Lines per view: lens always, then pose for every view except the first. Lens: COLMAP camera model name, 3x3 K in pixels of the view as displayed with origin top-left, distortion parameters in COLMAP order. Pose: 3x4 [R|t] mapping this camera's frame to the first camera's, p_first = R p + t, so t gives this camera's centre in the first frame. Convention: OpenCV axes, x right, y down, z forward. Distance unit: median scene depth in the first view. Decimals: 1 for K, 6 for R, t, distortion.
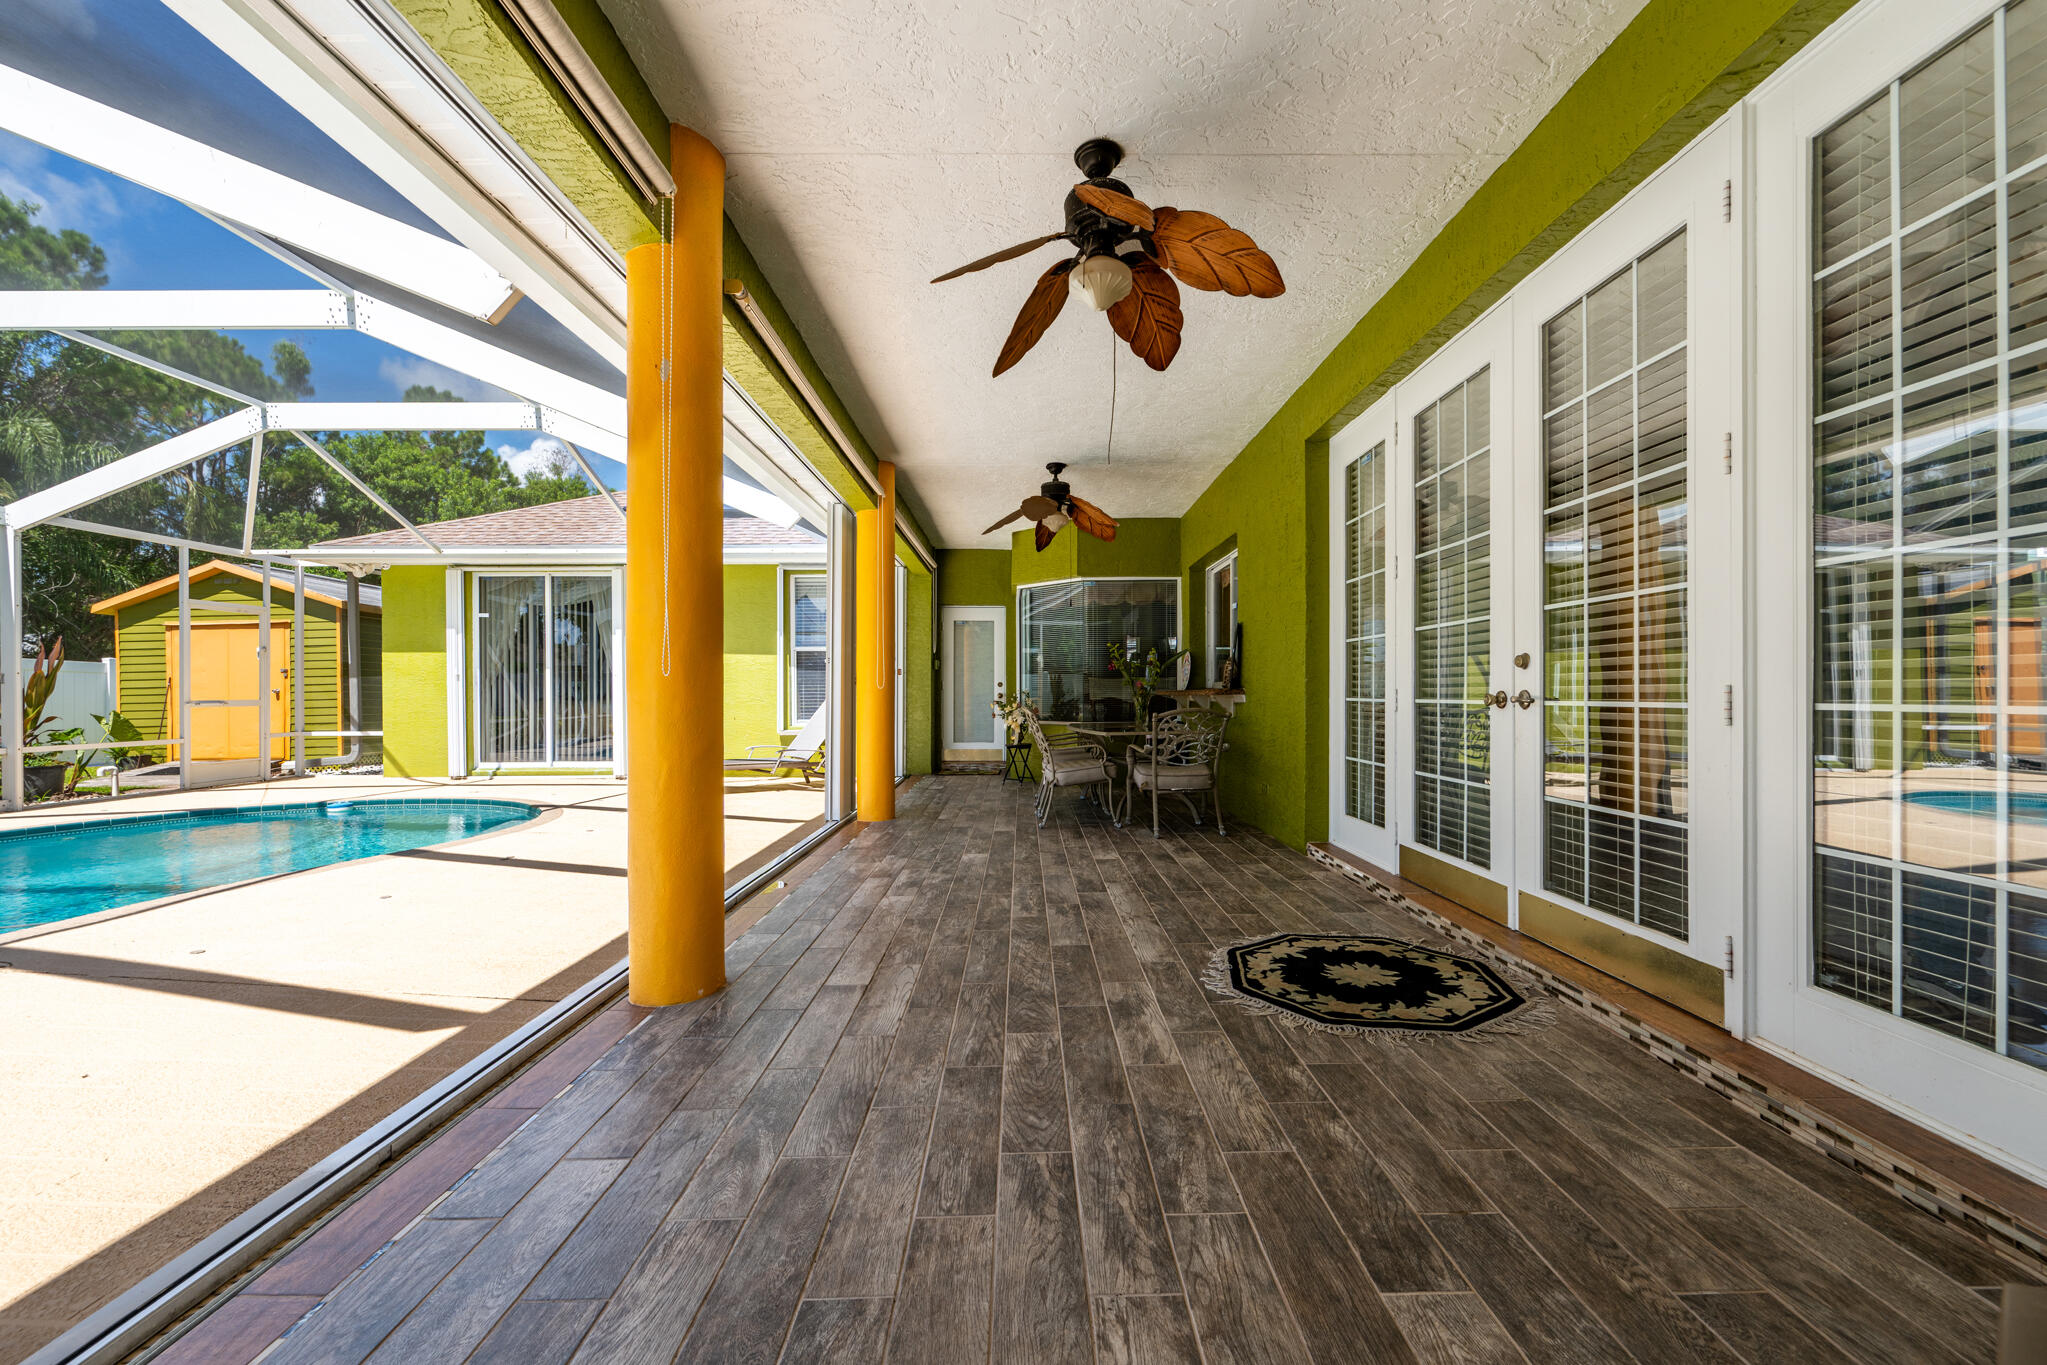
lens RADIAL K [[805.5, 0, 1020.3], [0, 805.5, 691.8], [0, 0, 1]] dist [0.001298, 0.000117]
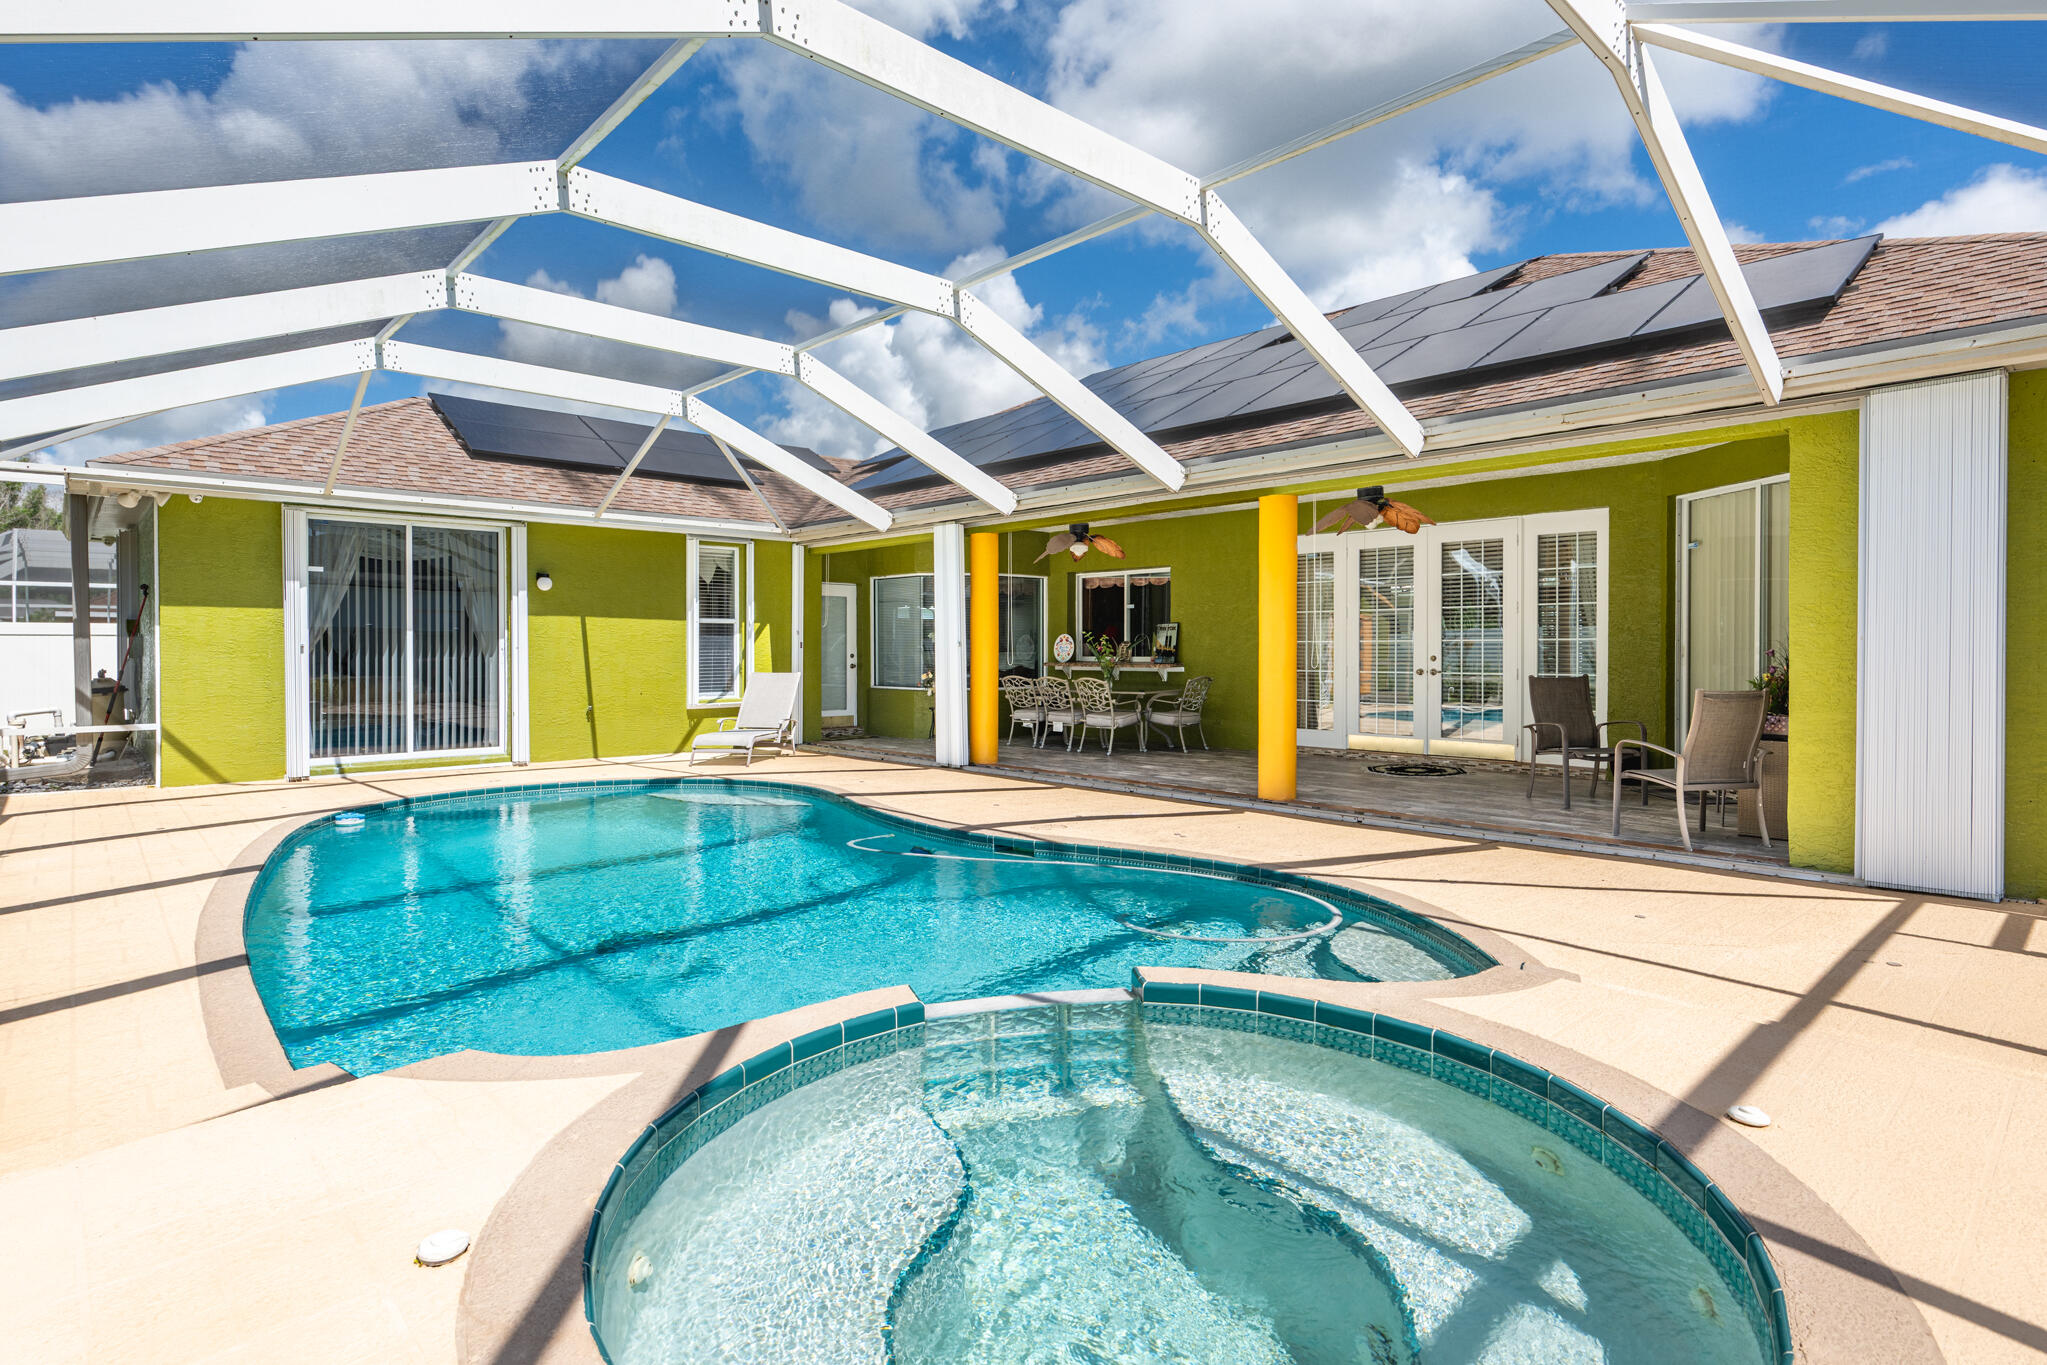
lens RADIAL K [[1047.5, 0, 1039.1], [0, 1047.5, 651.7], [0, 0, 1]] dist [0.001315, -0.000009]
pose [[0.729016, -0.000425, 0.684497, -0.855902], [-0.002580, 0.999991, 0.003368, -0.020437], [-0.684492, -0.004222, 0.729008, -0.219014]]
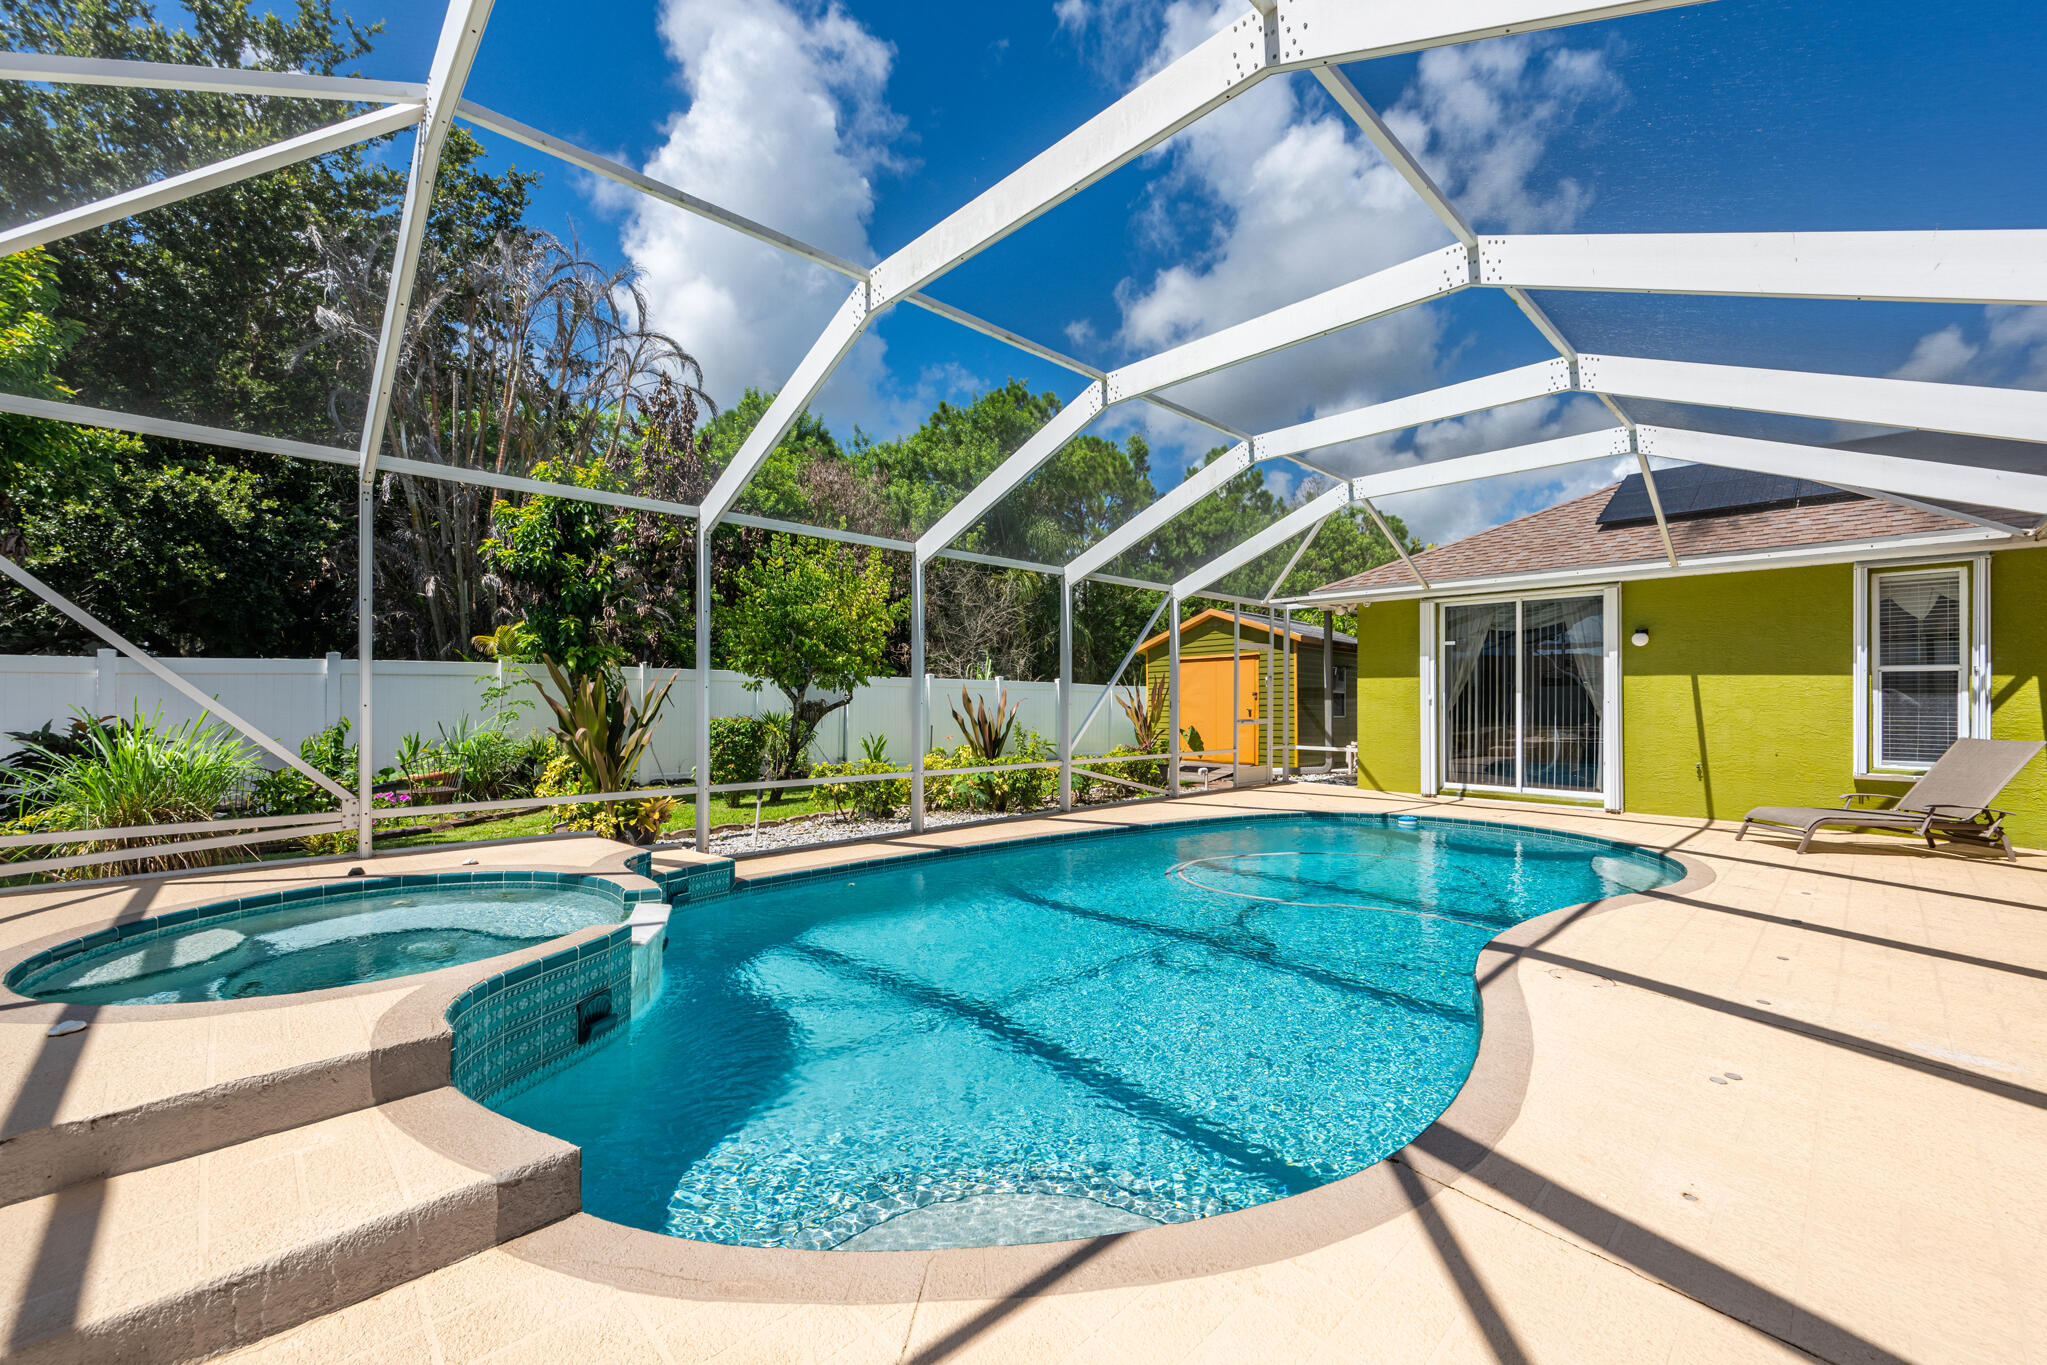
lens RADIAL K [[805.5, 0, 1017.7], [0, 805.5, 687.1], [0, 0, 1]] dist [0.001298, 0.000117]
pose [[0.697082, -0.004356, -0.716978, -0.305168], [-0.004375, 0.999937, -0.010328, -0.023513], [0.716978, 0.010336, 0.697019, -0.138311]]
